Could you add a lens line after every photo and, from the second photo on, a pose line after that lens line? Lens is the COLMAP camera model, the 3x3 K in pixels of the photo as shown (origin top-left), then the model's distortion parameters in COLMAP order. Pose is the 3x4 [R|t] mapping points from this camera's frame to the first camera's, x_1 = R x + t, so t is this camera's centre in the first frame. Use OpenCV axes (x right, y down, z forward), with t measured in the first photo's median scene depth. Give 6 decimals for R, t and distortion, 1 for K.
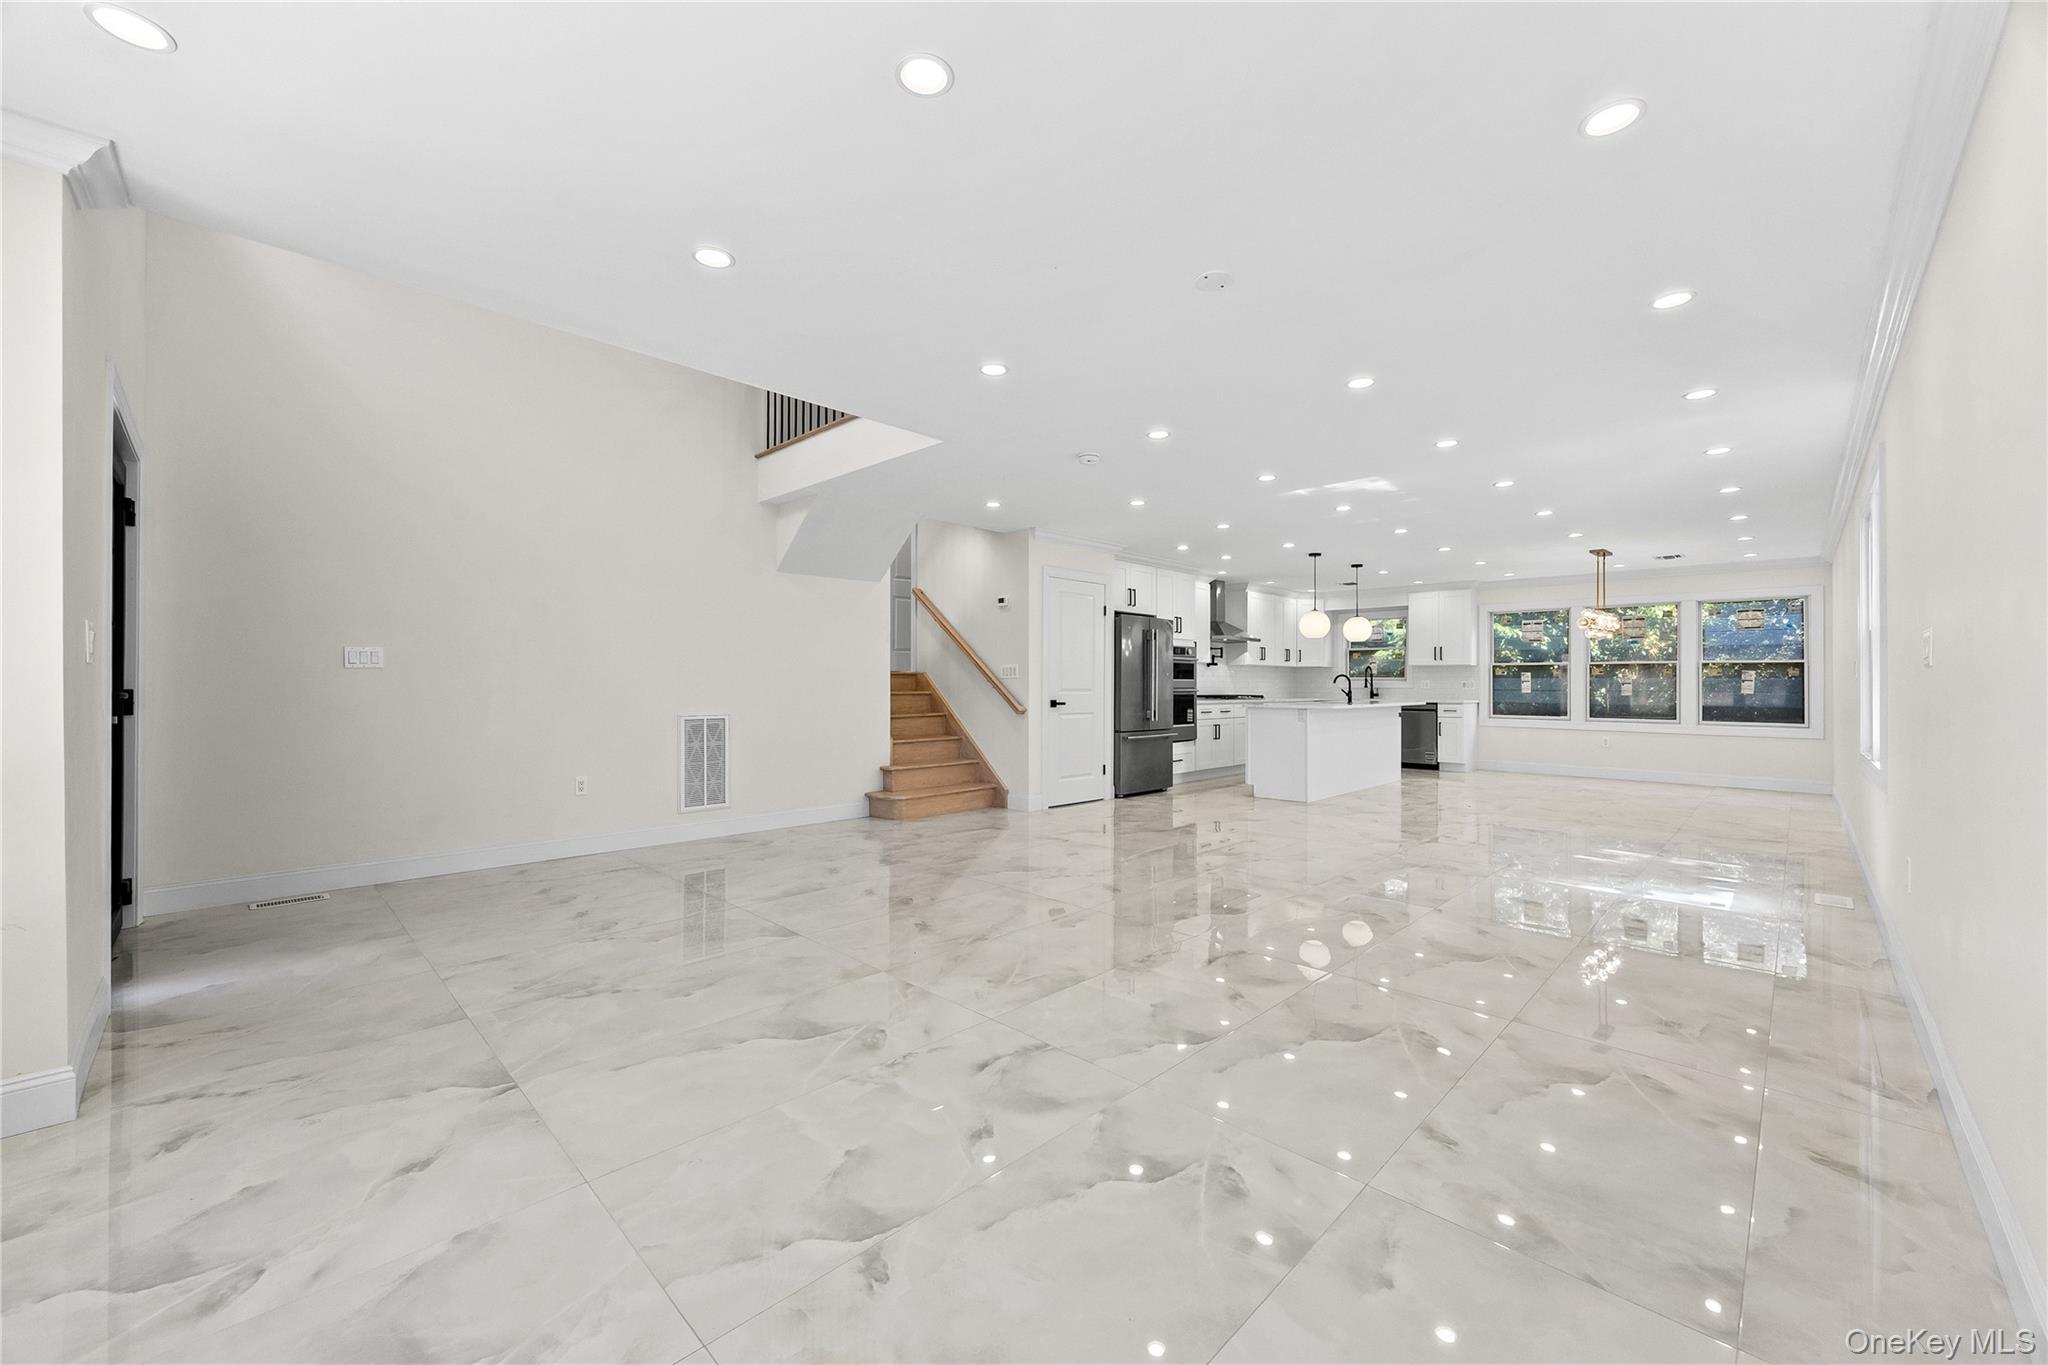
lens RADIAL K [[800.6, 0, 1019.9], [0, 800.6, 681.3], [0, 0, 1]] dist [-0.002399, 0.000018]
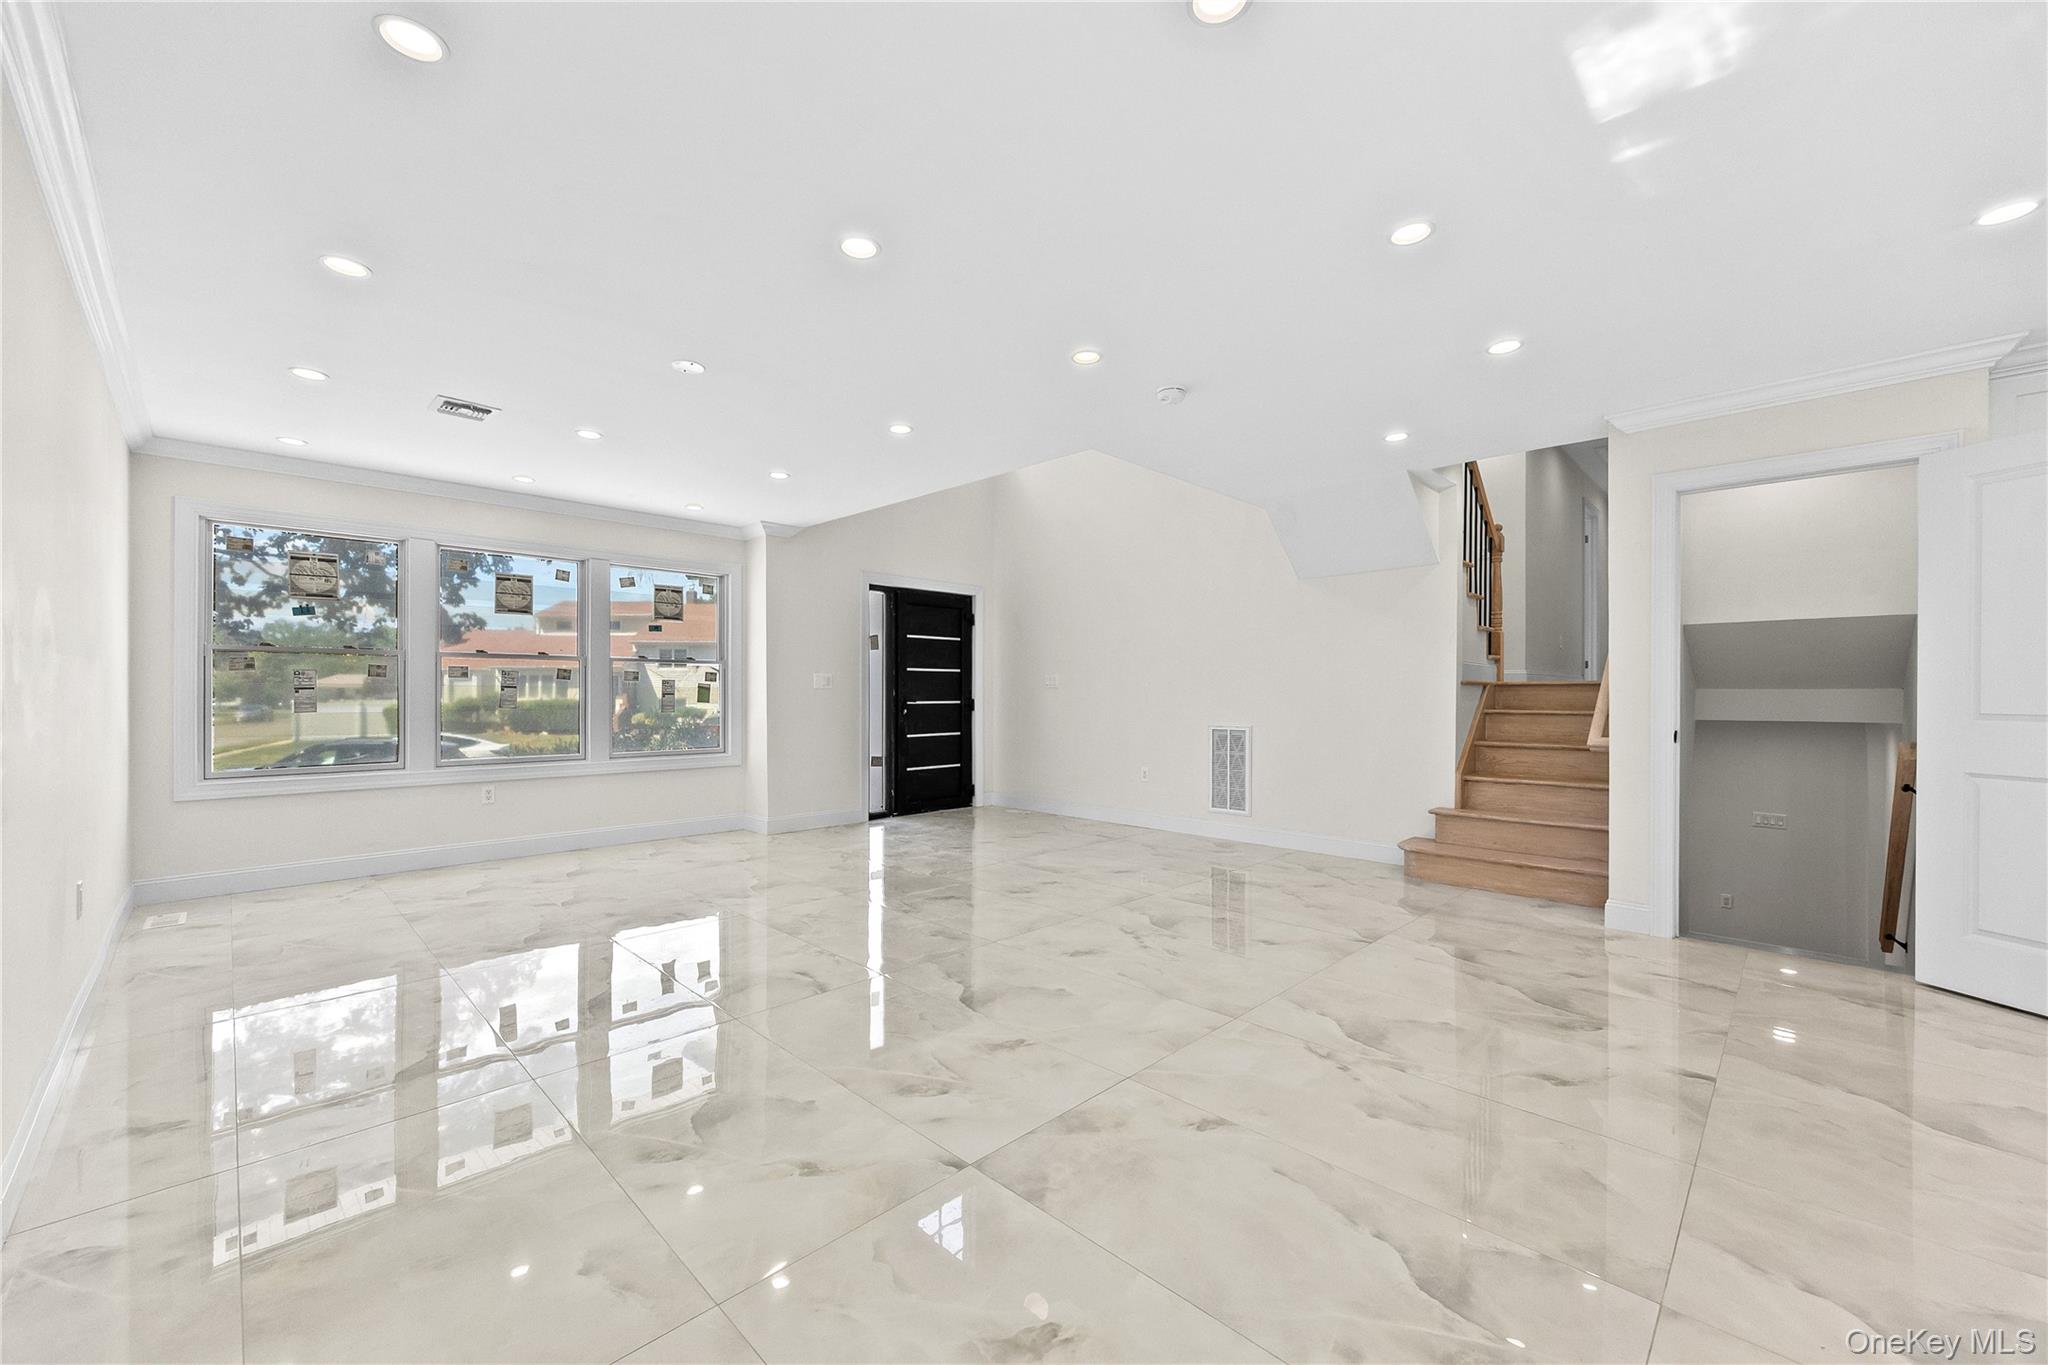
lens RADIAL K [[800.6, 0, 1009.3], [0, 800.6, 693.7], [0, 0, 1]] dist [-0.002399, 0.000018]
pose [[-0.008397, -0.008260, -0.999931, 0.440414], [-0.004720, 0.999955, -0.008220, 0.005742], [0.999954, 0.004650, -0.008435, 0.458412]]
